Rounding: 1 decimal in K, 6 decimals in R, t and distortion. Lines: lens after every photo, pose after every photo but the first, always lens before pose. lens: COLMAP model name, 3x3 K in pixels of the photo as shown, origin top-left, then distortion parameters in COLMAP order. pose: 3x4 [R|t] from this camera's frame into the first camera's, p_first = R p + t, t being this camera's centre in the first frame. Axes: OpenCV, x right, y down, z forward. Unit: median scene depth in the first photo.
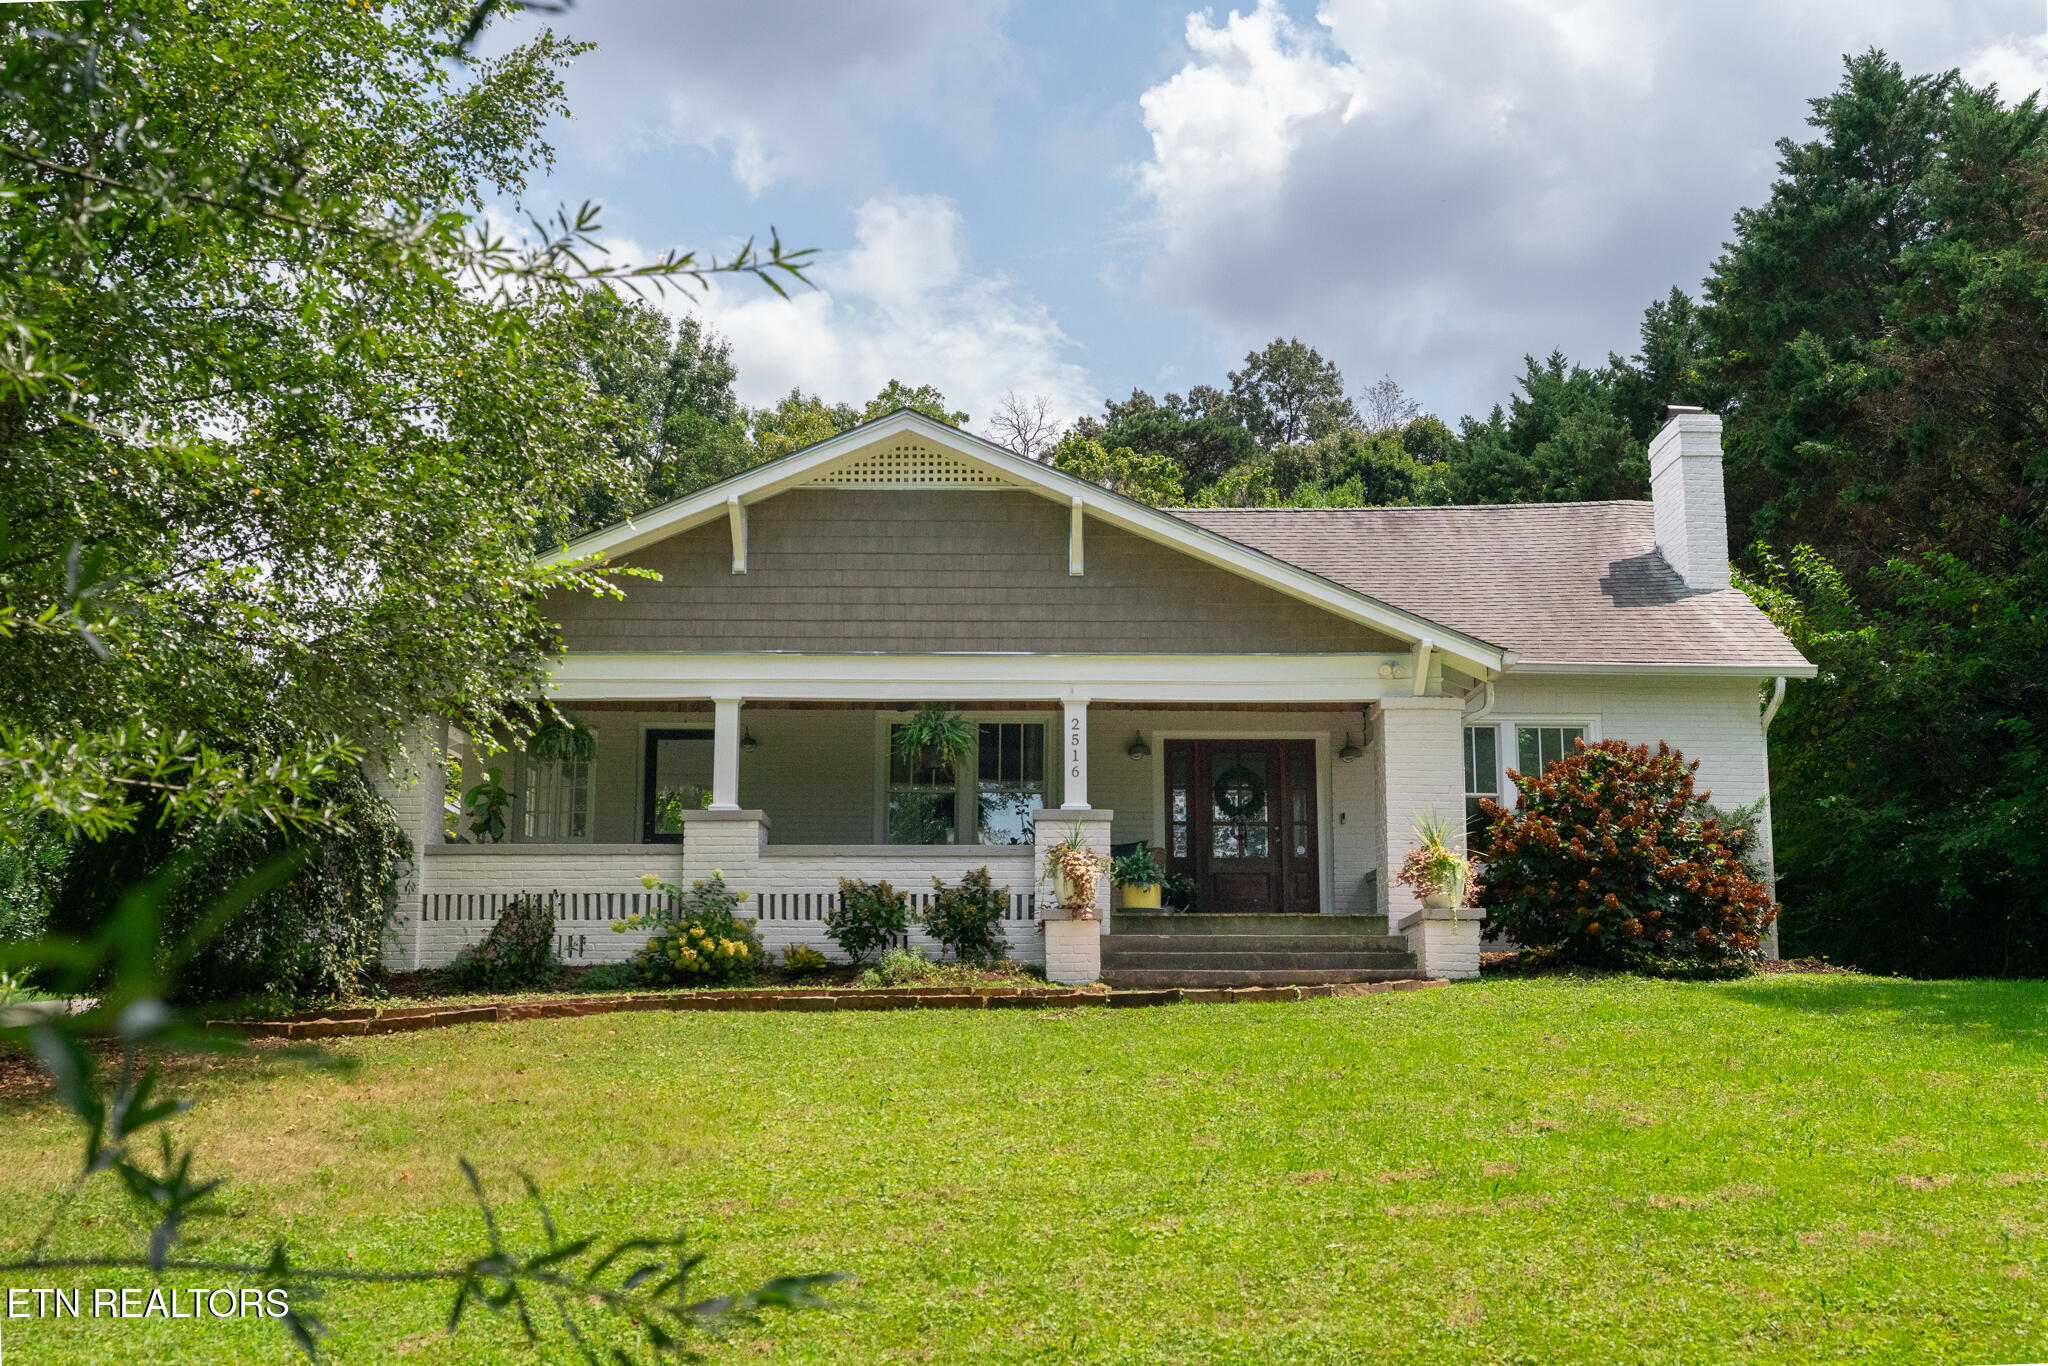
lens RADIAL K [[1963.1, 0, 1024.6], [0, 1963.1, 681.8], [0, 0, 1]] dist [-0.014020, 0.000000]
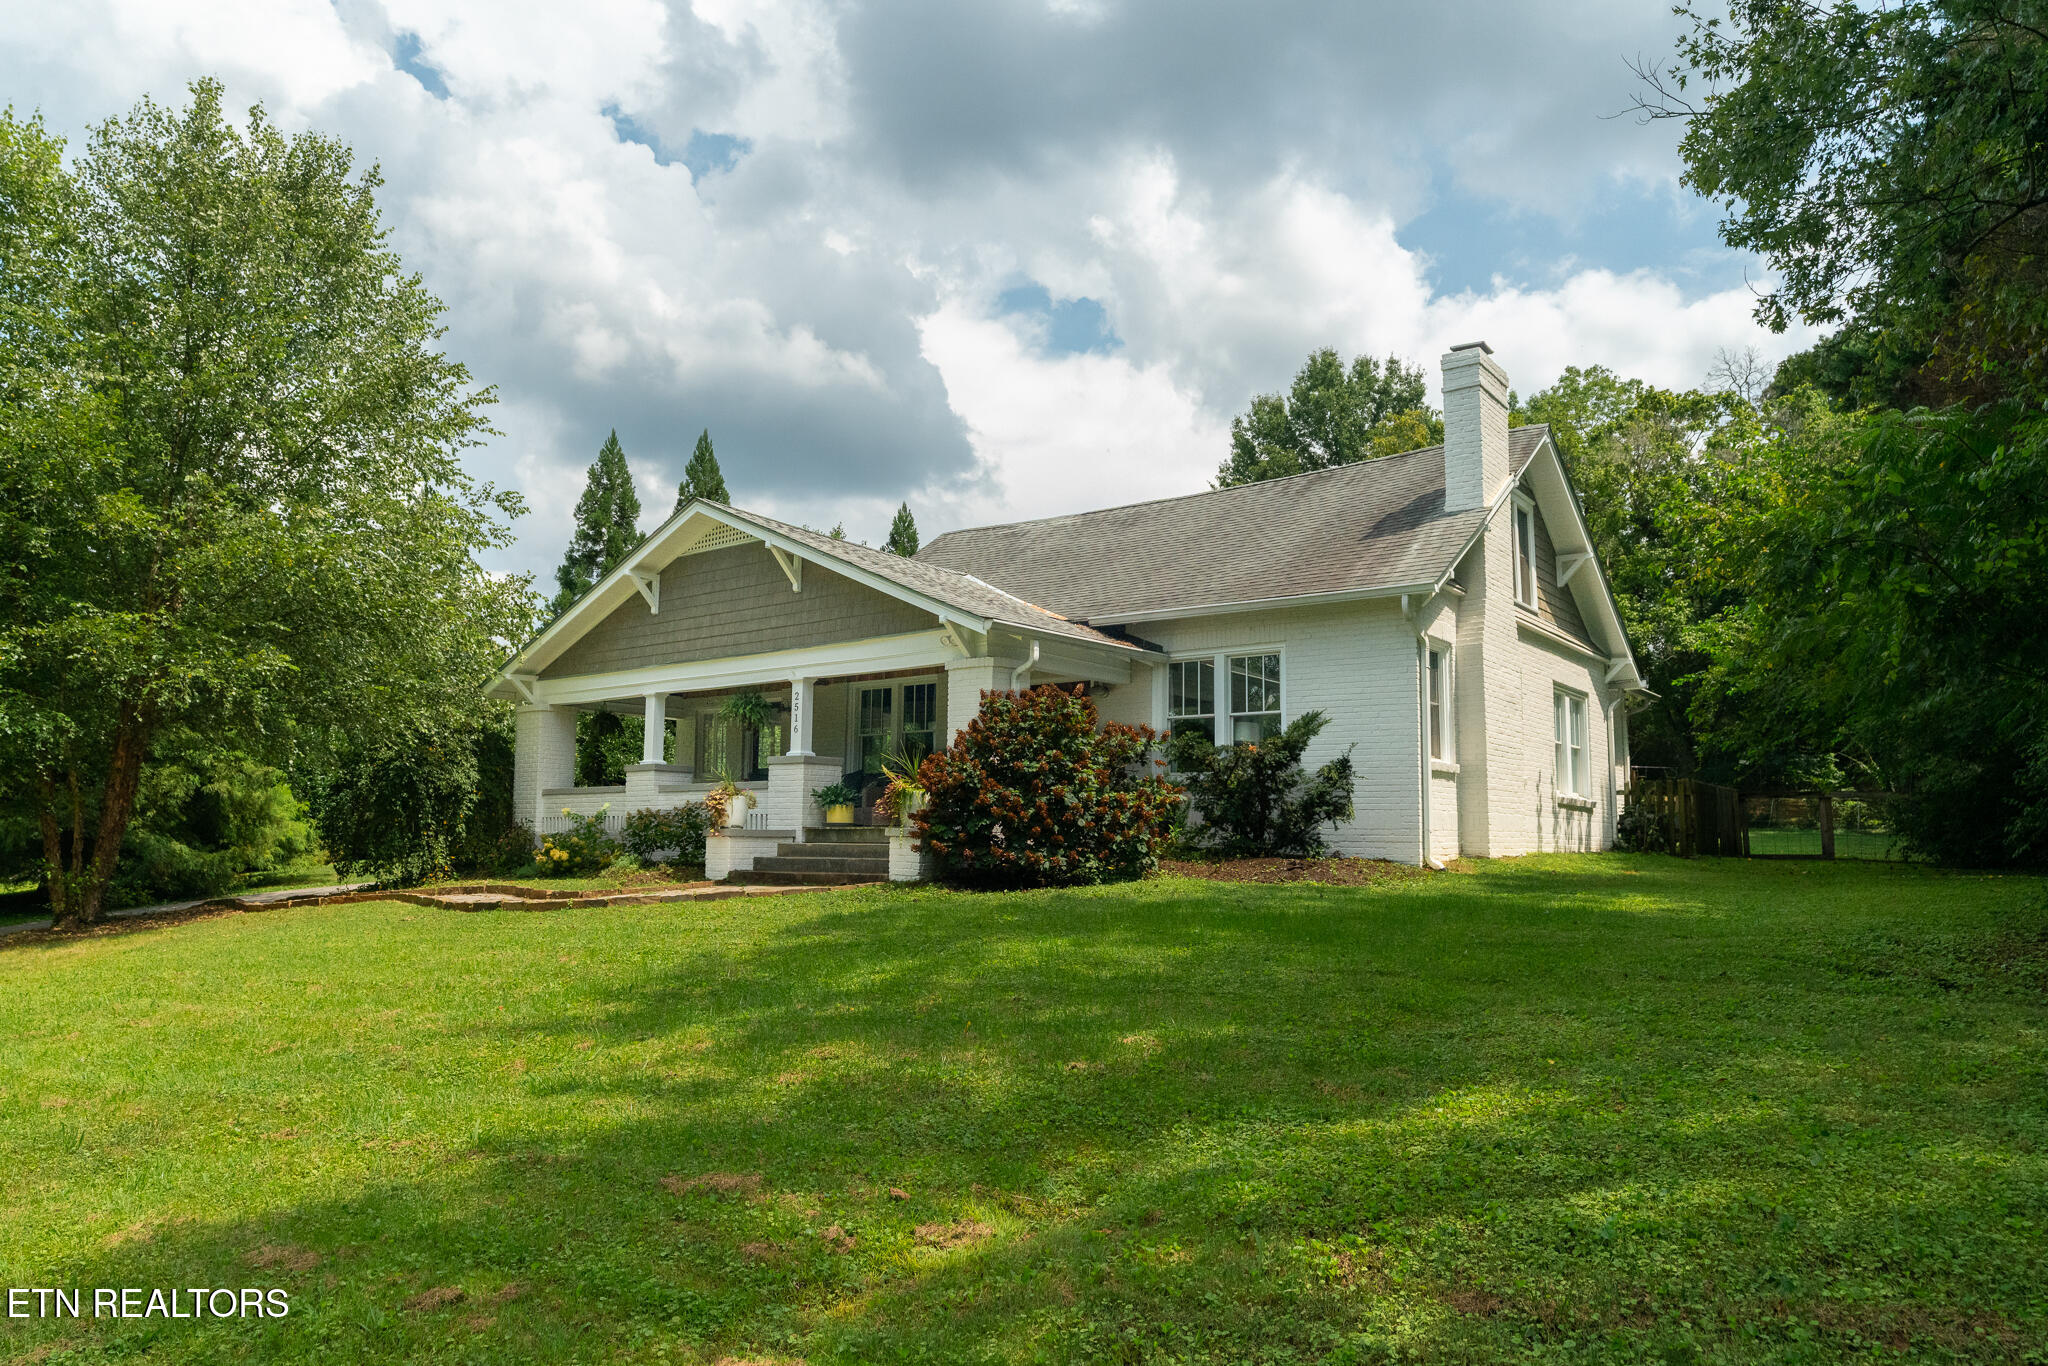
lens RADIAL K [[1269.7, 0, 1024.5], [0, 1269.7, 679.2], [0, 0, 1]] dist [0.001947, -0.000445]
pose [[0.809813, -0.074498, -0.581939, 0.704942], [0.106621, 0.994076, 0.021113, 0.007071], [0.576918, -0.079145, 0.812959, 0.329127]]
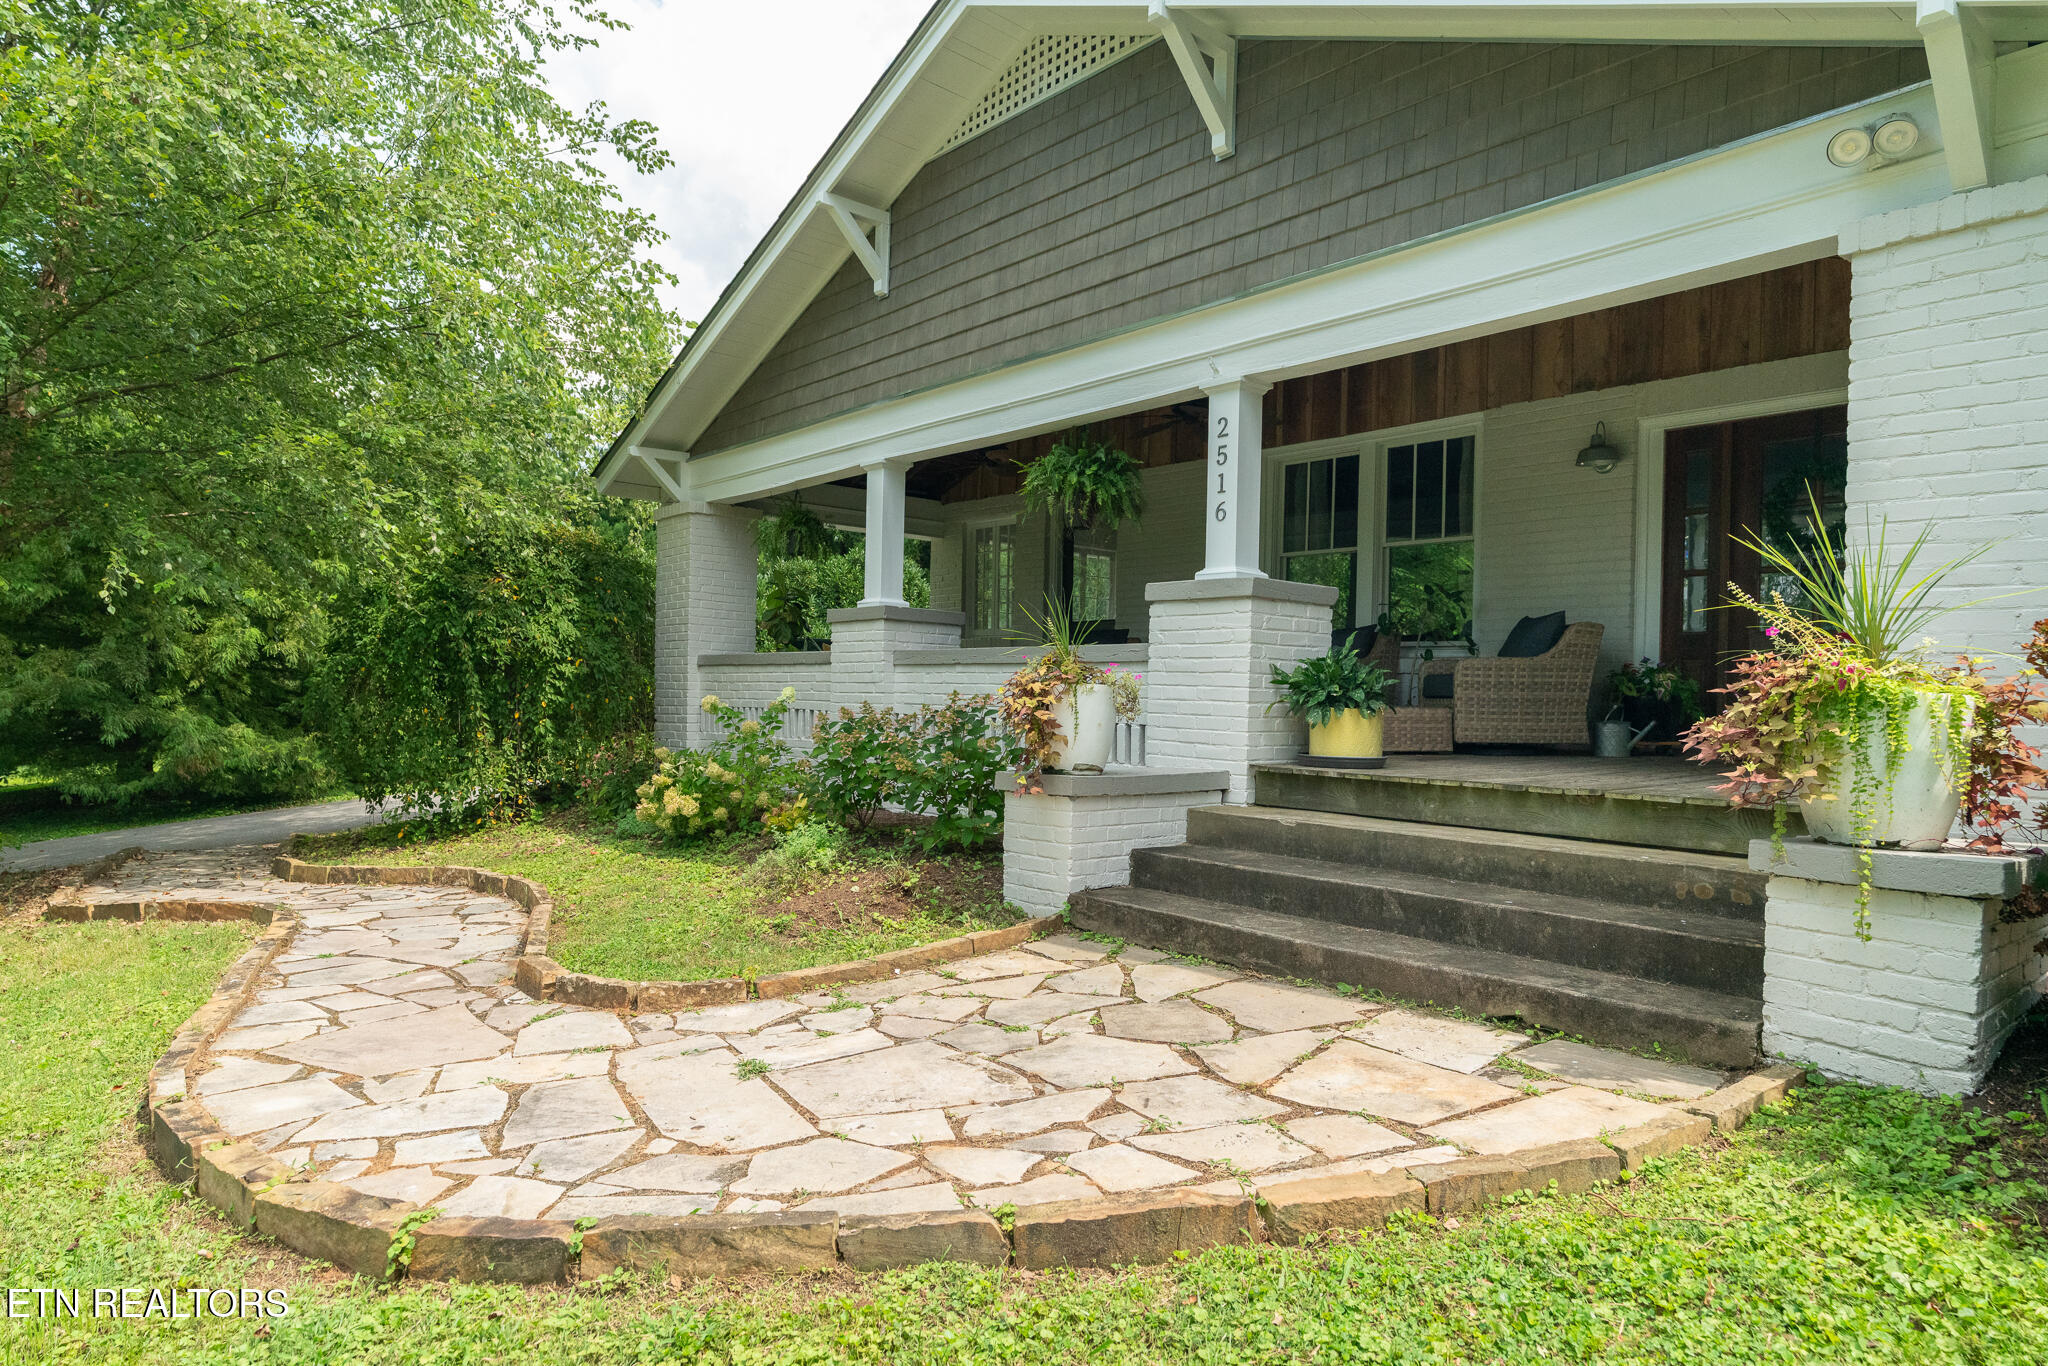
lens RADIAL K [[1186.4, 0, 1023.2], [0, 1186.4, 679.5], [0, 0, 1]] dist [-0.000366, -0.000317]
pose [[0.681558, -0.000360, -0.731764, 0.234723], [0.114661, 0.987700, 0.106308, 0.049915], [0.722725, -0.156360, 0.673216, 0.709213]]
